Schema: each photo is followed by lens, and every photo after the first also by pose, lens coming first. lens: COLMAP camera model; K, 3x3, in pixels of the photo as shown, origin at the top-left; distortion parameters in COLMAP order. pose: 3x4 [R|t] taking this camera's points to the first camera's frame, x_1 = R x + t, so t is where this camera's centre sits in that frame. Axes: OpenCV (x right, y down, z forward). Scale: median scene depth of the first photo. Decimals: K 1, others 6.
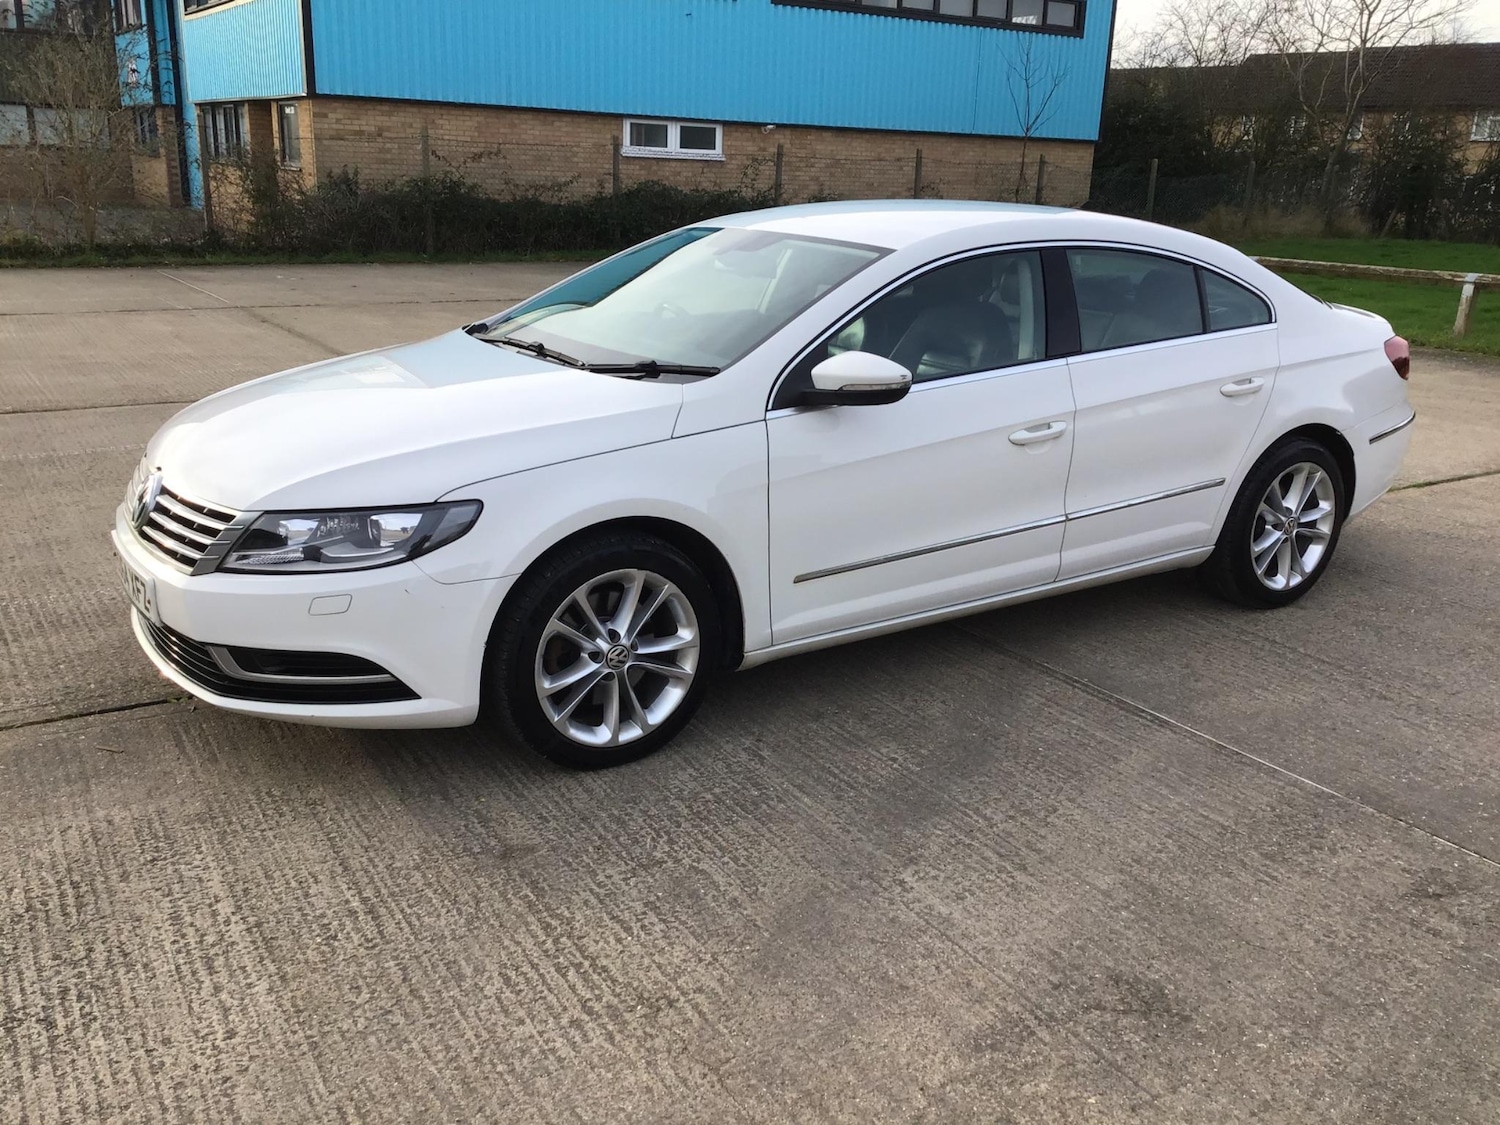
lens RADIAL K [[1327.8, 0, 759.5], [0, 1327.8, 572.3], [0, 0, 1]] dist [0.111060, -0.177261]
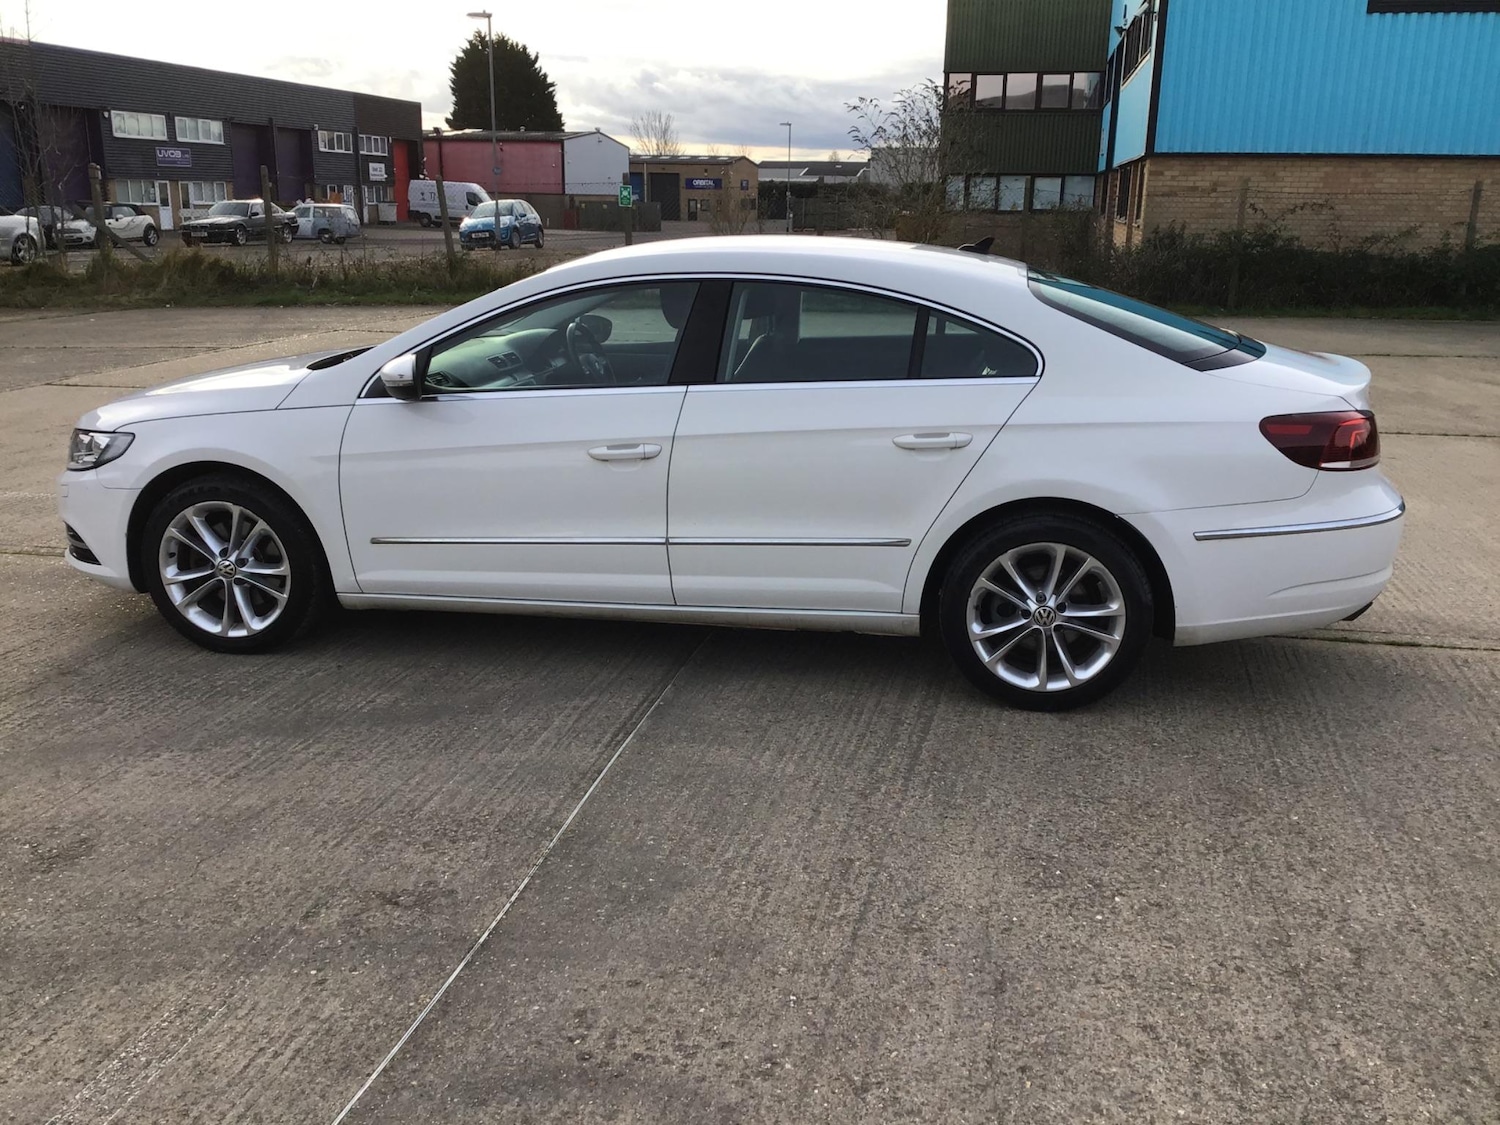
lens RADIAL K [[1327.8, 0, 759.5], [0, 1327.8, 572.3], [0, 0, 1]] dist [0.111060, -0.177261]
pose [[0.725054, 0.162371, -0.669277, 0.233026], [-0.190096, 0.981240, 0.032117, -0.015275], [0.661936, 0.103940, 0.742319, 0.071446]]
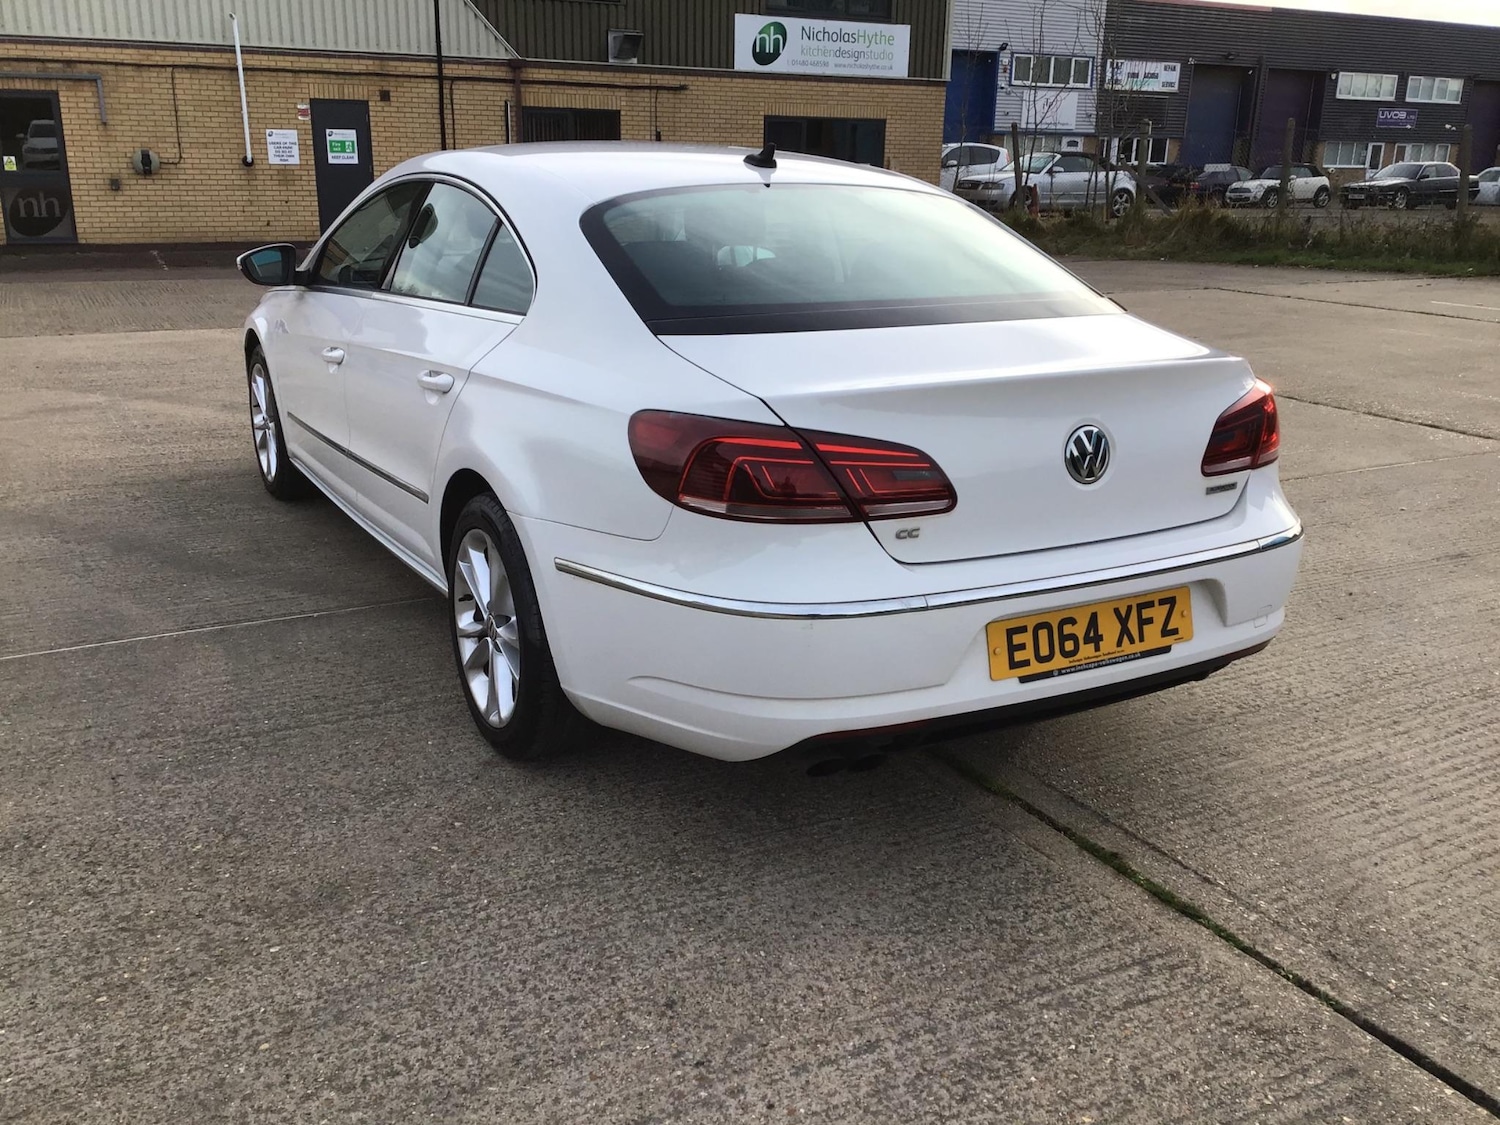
lens RADIAL K [[1327.8, 0, 759.5], [0, 1327.8, 572.3], [0, 0, 1]] dist [0.111060, -0.177261]
pose [[-0.057773, 0.272736, -0.960353, 0.283874], [-0.312917, 0.908537, 0.276846, -0.078847], [0.948022, 0.316505, 0.032855, 0.309550]]
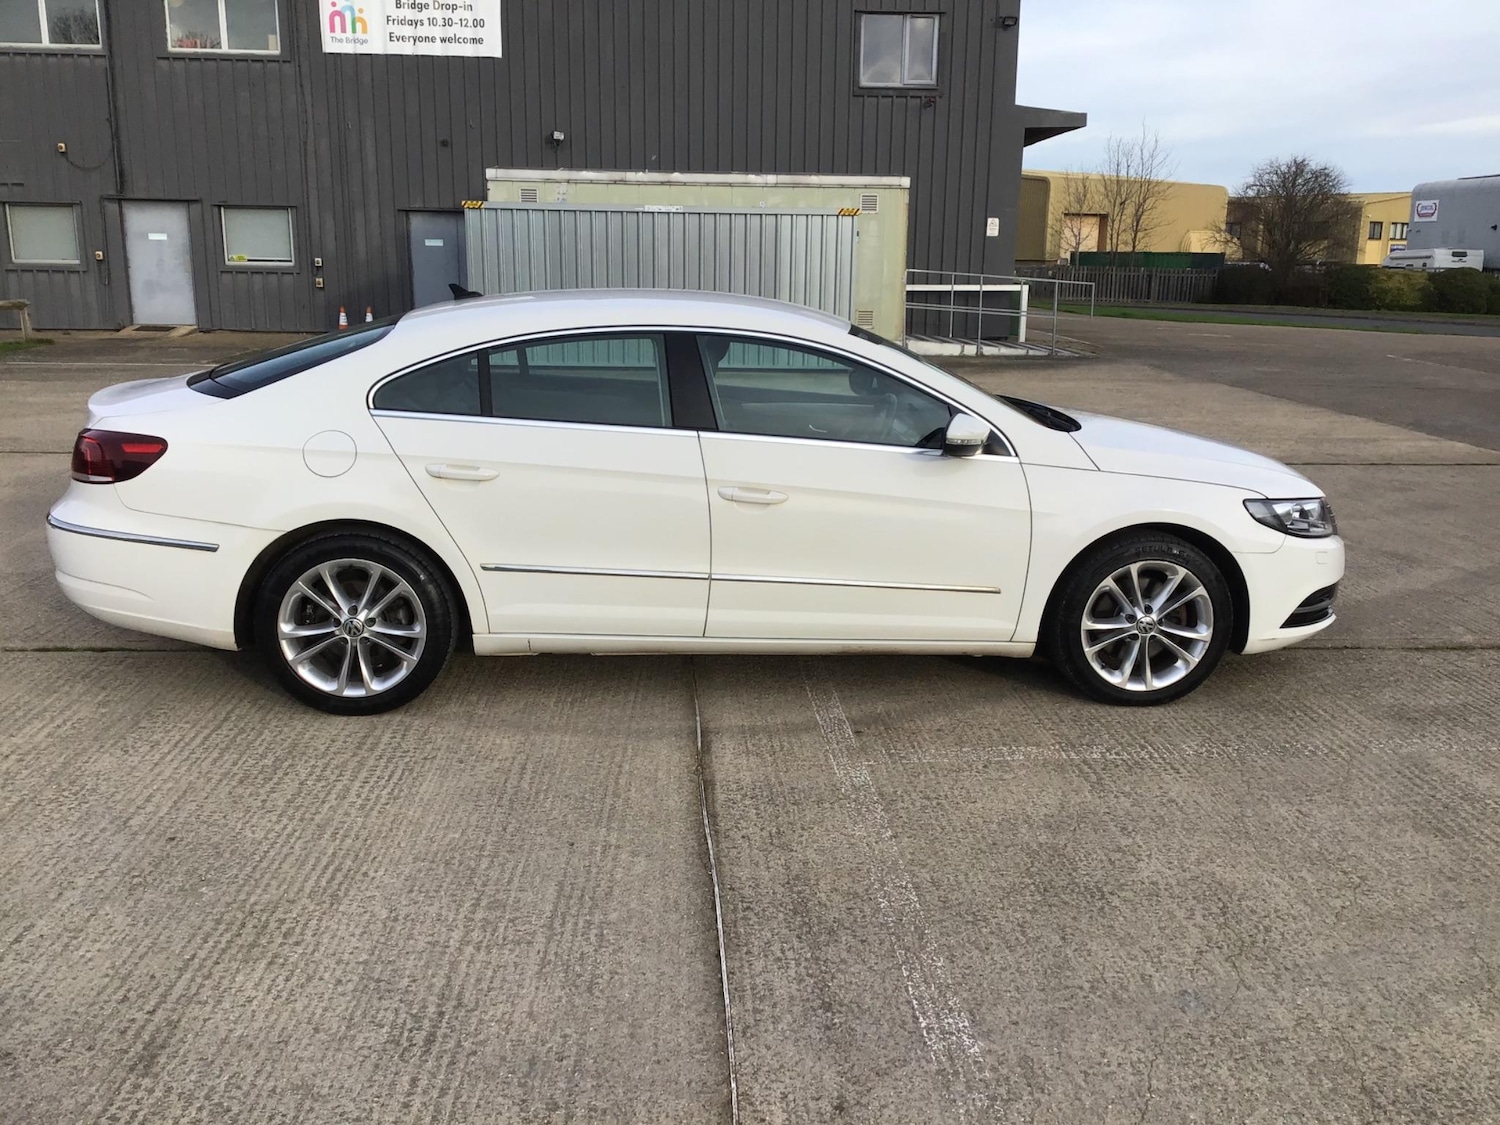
lens RADIAL K [[1329.4, 0, 758.7], [0, 1329.4, 565.1], [0, 0, 1]] dist [0.111309, -0.182204]
pose [[-0.884714, -0.146786, 0.442420, -0.124128], [0.096601, 0.870784, 0.482083, -0.163463], [-0.456015, 0.469243, -0.756215, 0.517920]]
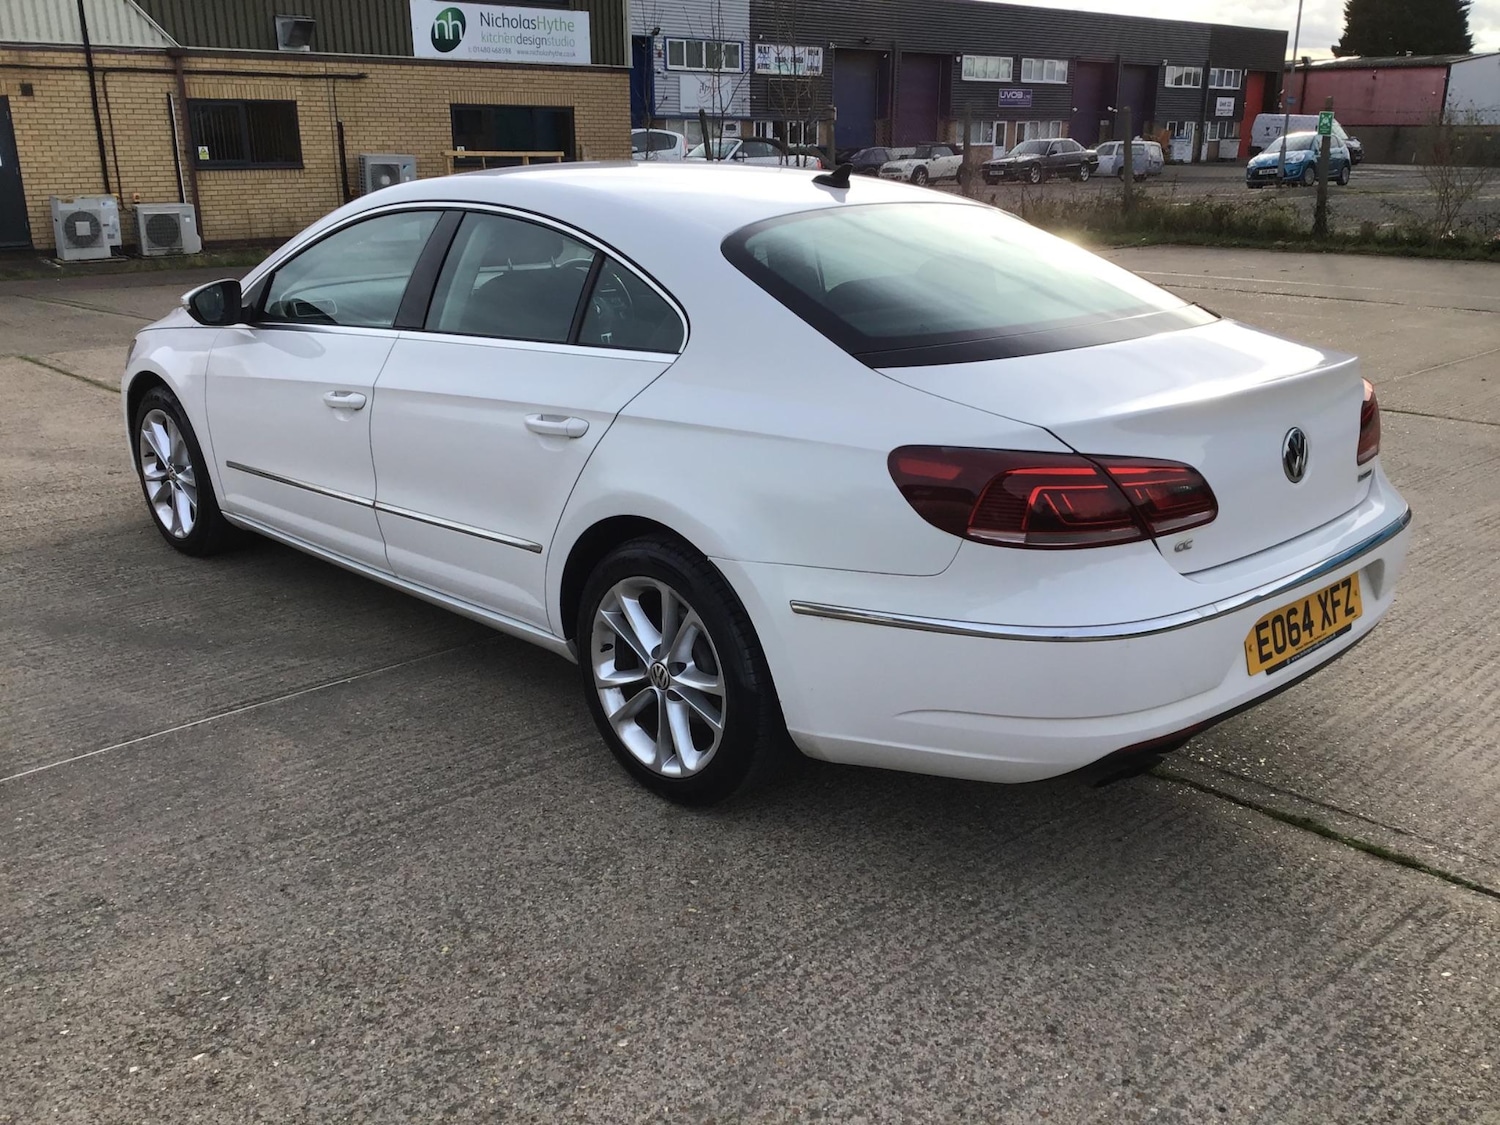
lens RADIAL K [[1327.8, 0, 759.5], [0, 1327.8, 572.3], [0, 0, 1]] dist [0.111060, -0.177261]
pose [[0.197961, 0.276872, -0.940294, 0.277417], [-0.282027, 0.934803, 0.215880, -0.064496], [0.938761, 0.222453, 0.263140, 0.245618]]
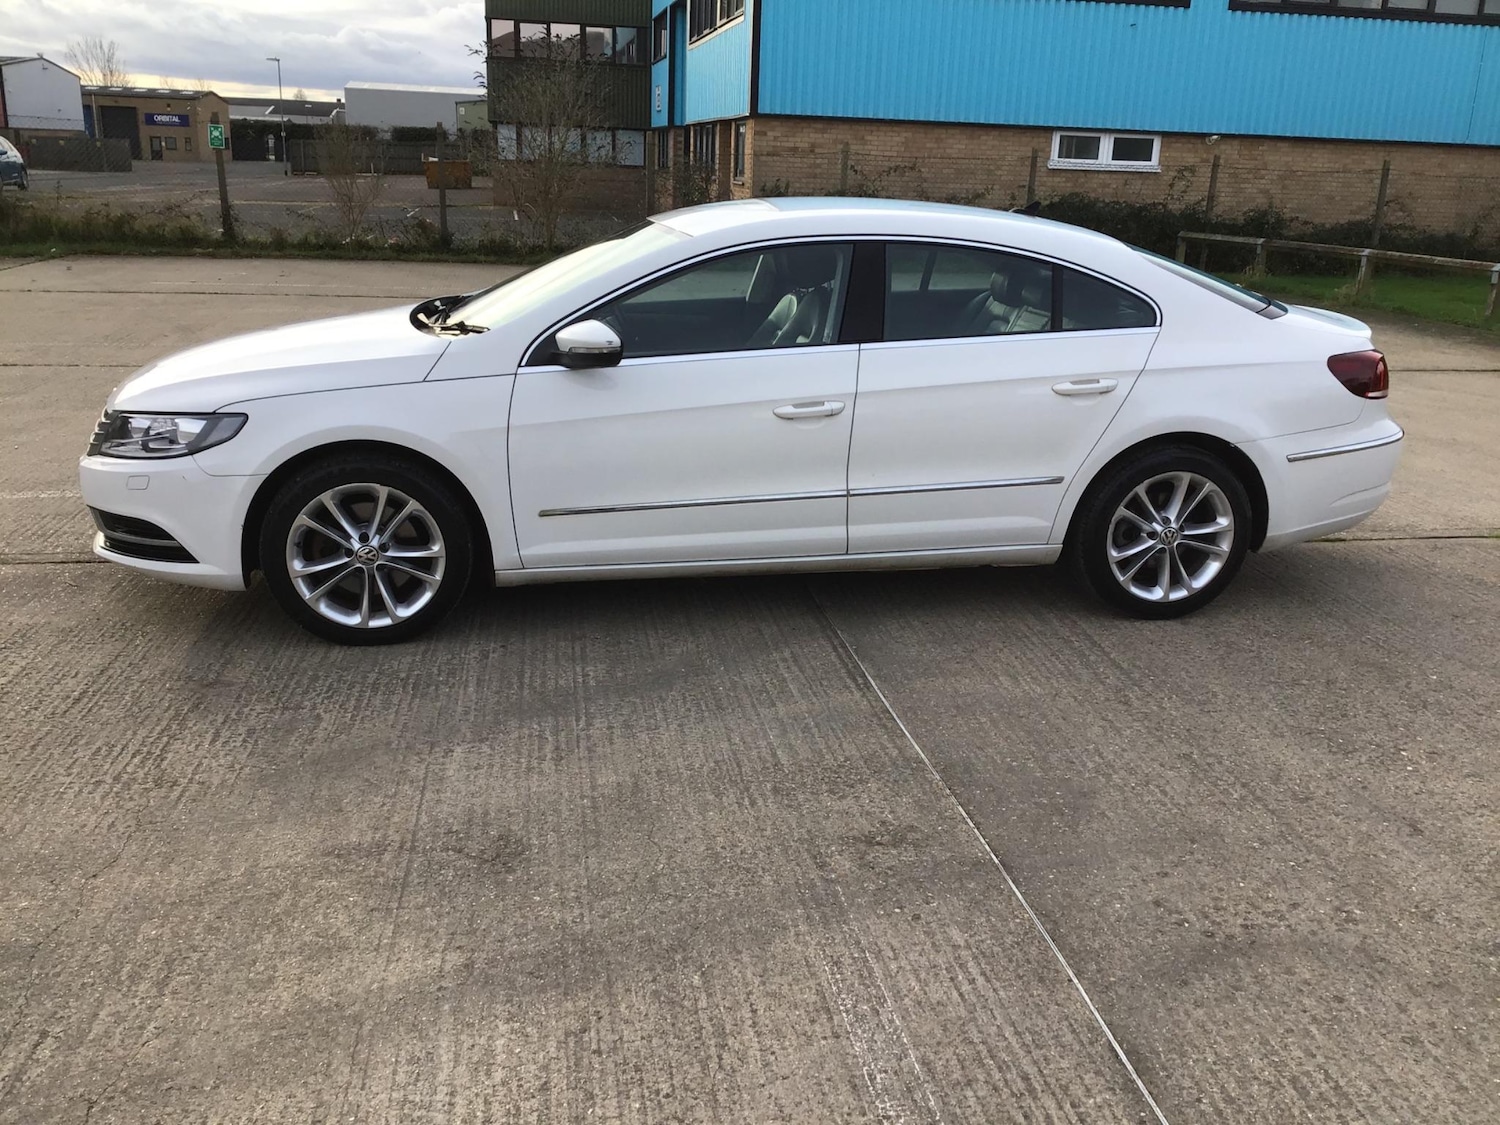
lens RADIAL K [[1327.8, 0, 759.5], [0, 1327.8, 572.3], [0, 0, 1]] dist [0.111060, -0.177261]
pose [[0.923171, 0.112796, -0.367466, 0.136008], [-0.117022, 0.993070, 0.010839, 0.004630], [0.366142, 0.032996, 0.929974, -0.003439]]
